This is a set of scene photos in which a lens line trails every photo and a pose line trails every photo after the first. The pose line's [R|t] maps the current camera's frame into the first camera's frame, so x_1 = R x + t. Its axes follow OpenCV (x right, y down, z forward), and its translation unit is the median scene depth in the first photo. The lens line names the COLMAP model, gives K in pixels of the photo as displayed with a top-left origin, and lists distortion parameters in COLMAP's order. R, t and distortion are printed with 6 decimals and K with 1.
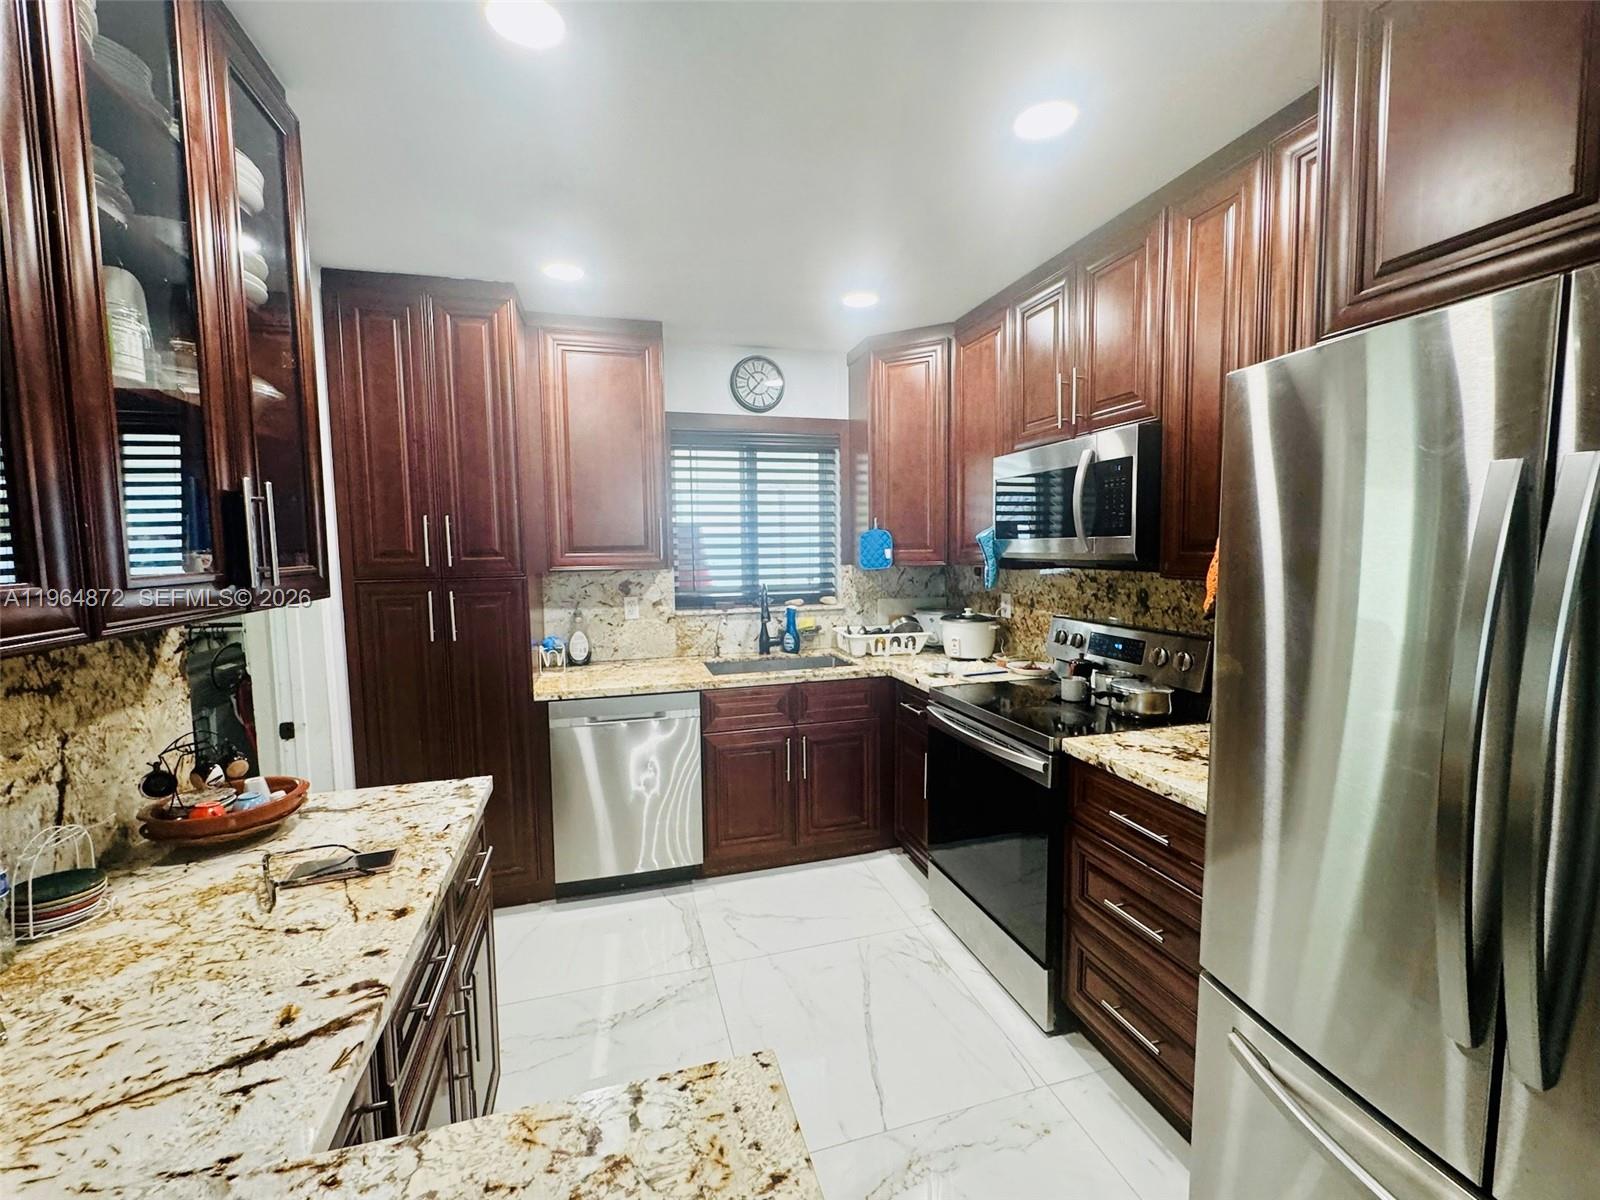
lens RADIAL K [[665.5, 0, 795.7], [0, 665.5, 596.3], [0, 0, 1]] dist [-0.006946, 0.001531]
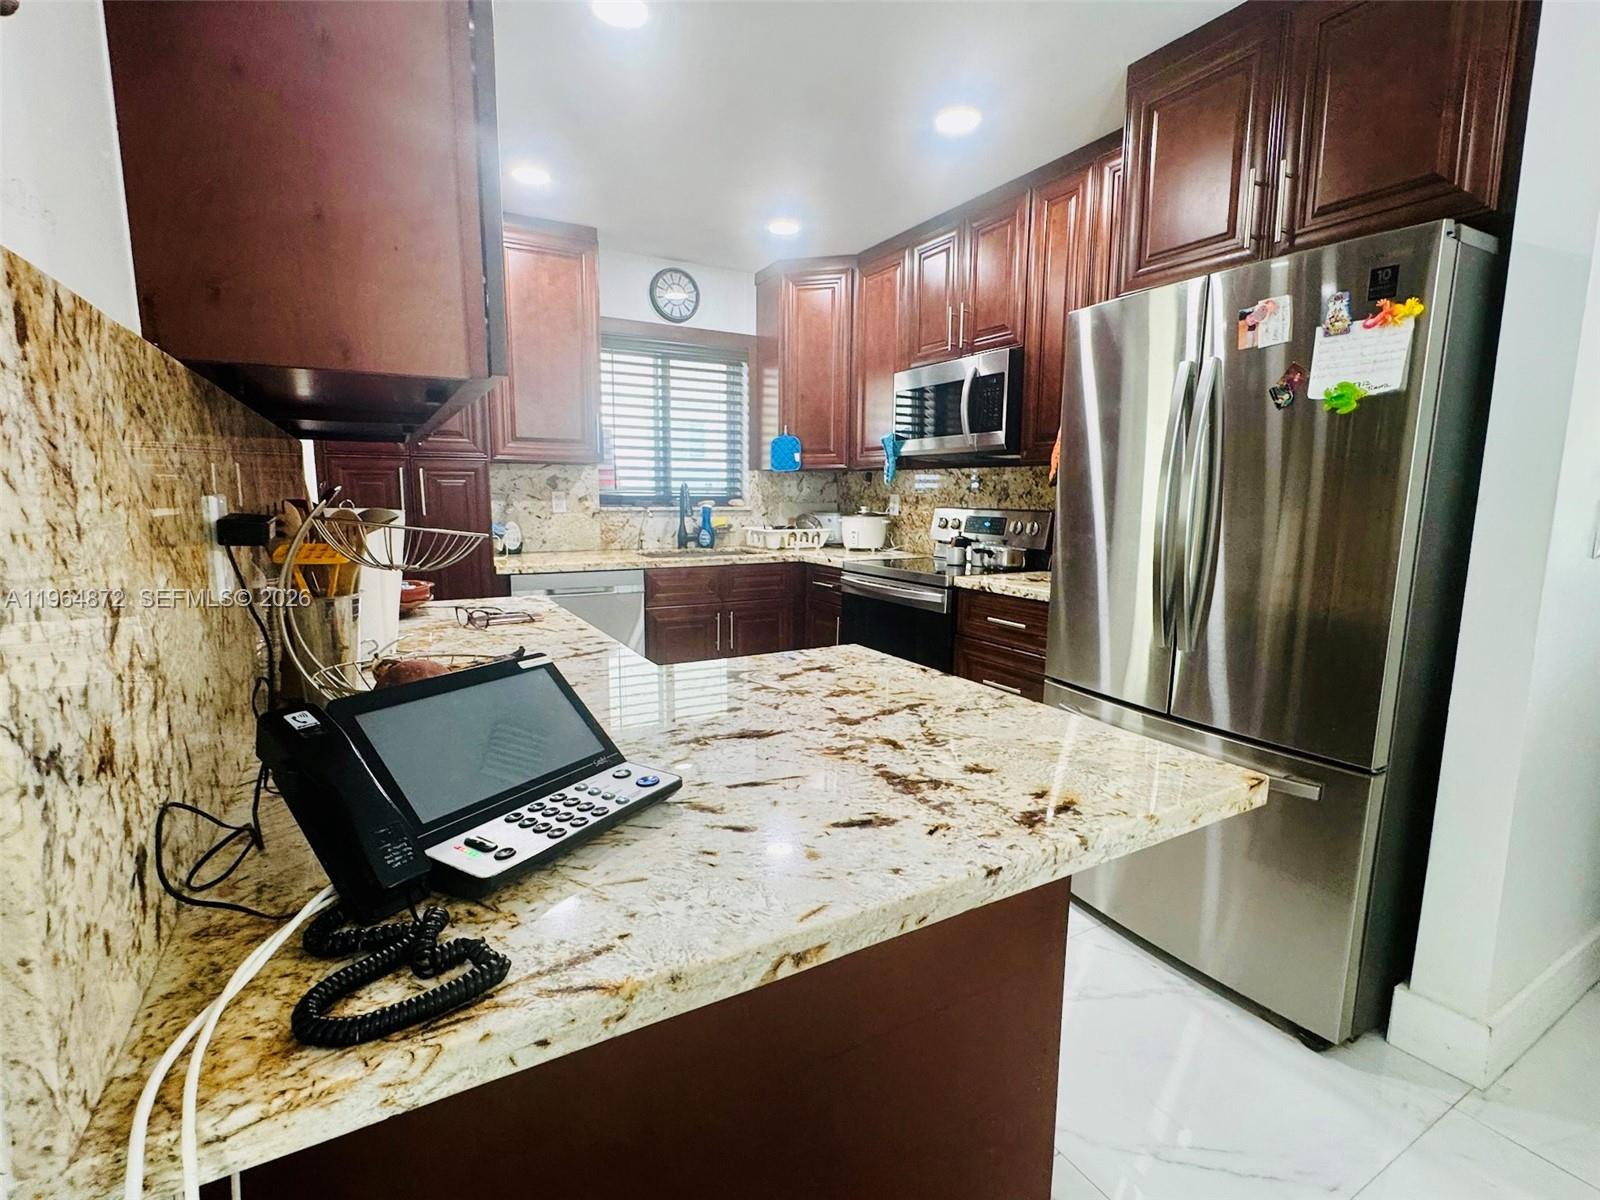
lens RADIAL K [[752.3, 0, 792.6], [0, 752.3, 596.3], [0, 0, 1]] dist [-0.008720, 0.001914]
pose [[0.972013, -0.009984, 0.234714, -0.186239], [-0.003913, 0.998270, 0.058669, 0.105701], [-0.234894, -0.057946, 0.970292, -0.278449]]
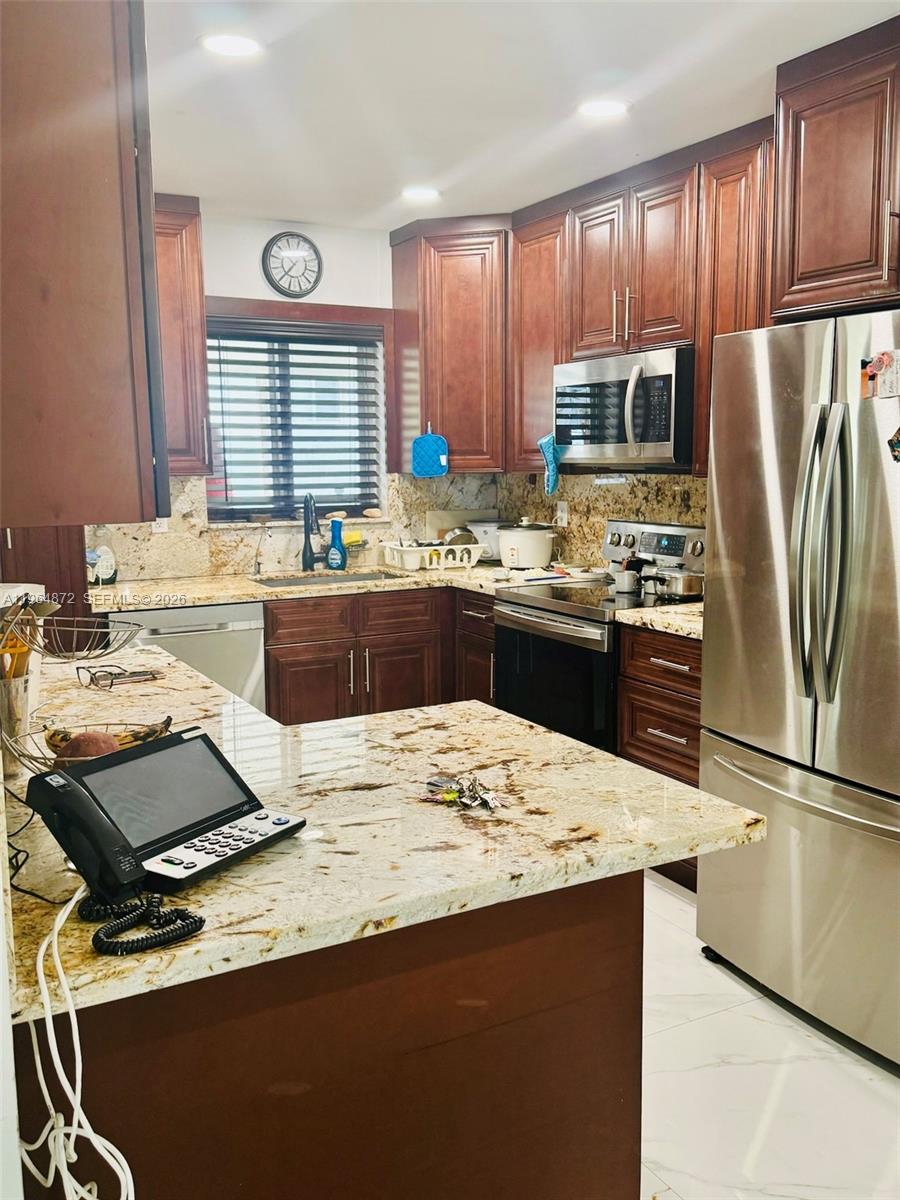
lens RADIAL K [[1066.2, 0, 445.5], [0, 1066.2, 599.0], [0, 0, 1]] dist [0.118967, -0.056313]
pose [[0.976255, -0.024533, 0.215229, -0.206064], [0.012382, 0.998262, 0.057623, 0.049445], [-0.216268, -0.053590, 0.974862, -0.534770]]
